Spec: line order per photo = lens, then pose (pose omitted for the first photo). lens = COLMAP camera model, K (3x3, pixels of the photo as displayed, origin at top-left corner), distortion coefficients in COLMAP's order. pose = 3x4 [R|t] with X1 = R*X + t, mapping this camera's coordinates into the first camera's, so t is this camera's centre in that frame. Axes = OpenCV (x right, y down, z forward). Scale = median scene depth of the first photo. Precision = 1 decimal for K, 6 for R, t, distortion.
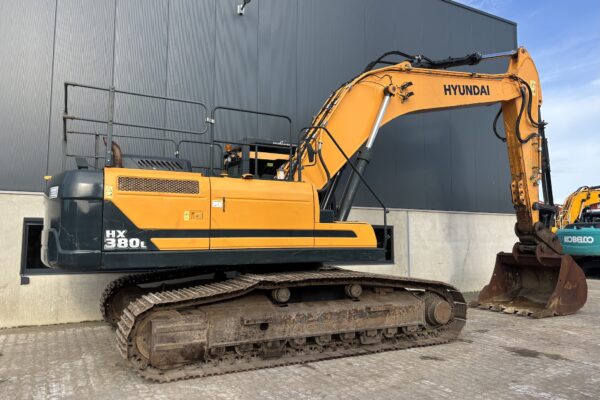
lens RADIAL K [[448.5, 0, 300.0], [0, 448.5, 200.0], [0, 0, 1]] dist [0.031160, -0.001362]
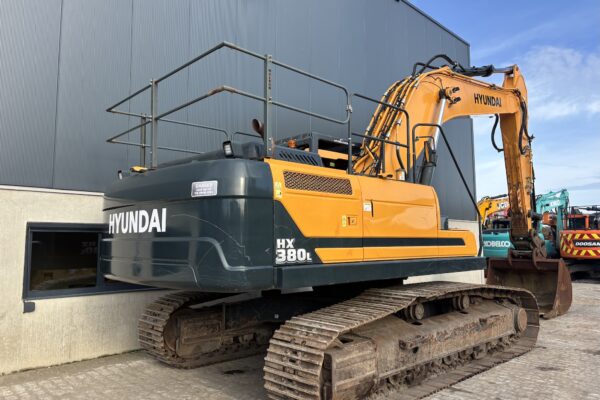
lens RADIAL K [[448.5, 0, 300.0], [0, 448.5, 200.0], [0, 0, 1]] dist [0.031160, -0.001362]
pose [[0.959035, 0.019170, 0.282638, -0.454282], [-0.015536, 0.999765, -0.015096, 0.008536], [-0.282861, 0.010087, 0.959108, 0.188290]]
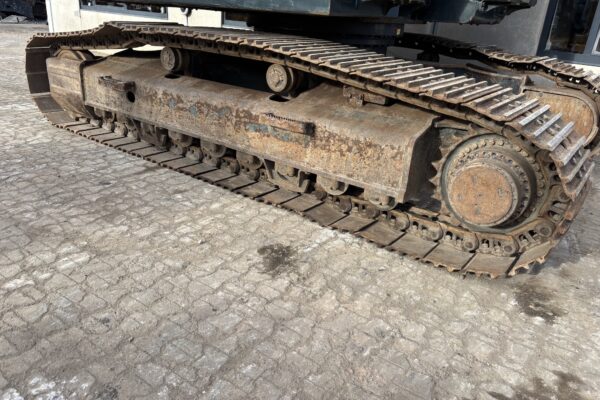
lens RADIAL K [[448.5, 0, 300.0], [0, 448.5, 200.0], [0, 0, 1]] dist [0.031160, -0.001362]
pose [[0.431741, 0.366609, -0.824135, 0.558788], [0.008699, 0.911942, 0.410226, 0.119680], [0.901956, -0.184280, 0.390533, 0.783088]]
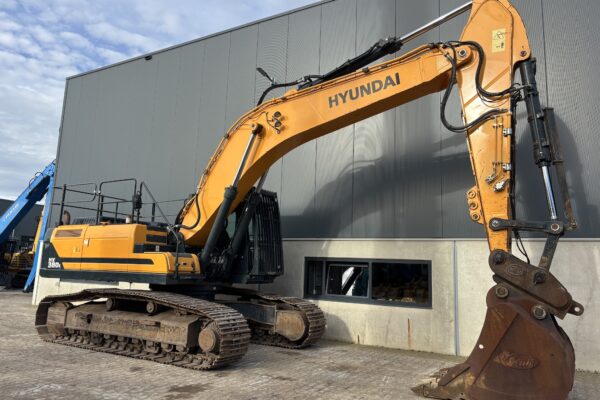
lens RADIAL K [[448.5, 0, 300.0], [0, 448.5, 200.0], [0, 0, 1]] dist [0.031160, -0.001362]
pose [[0.514755, -0.121464, -0.848690, 1.384118], [0.036573, 0.992123, -0.119810, 0.069100], [0.856557, 0.030634, 0.515142, 0.677708]]
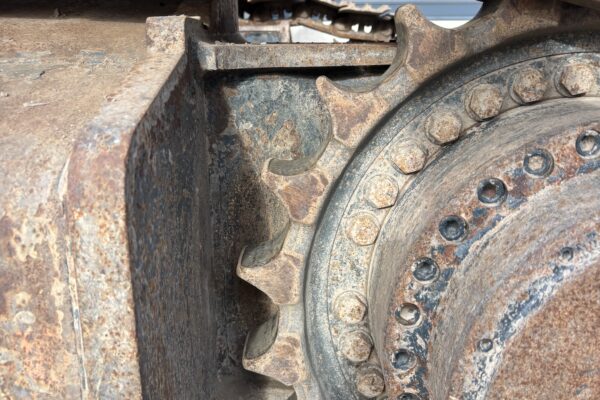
lens RADIAL K [[448.5, 0, 300.0], [0, 448.5, 200.0], [0, 0, 1]] dist [0.031160, -0.001362]
pose [[0.933658, 0.073981, -0.350442, 0.309154], [0.032590, 0.956828, 0.288821, 0.220210], [0.356680, -0.281081, 0.890939, 0.987005]]
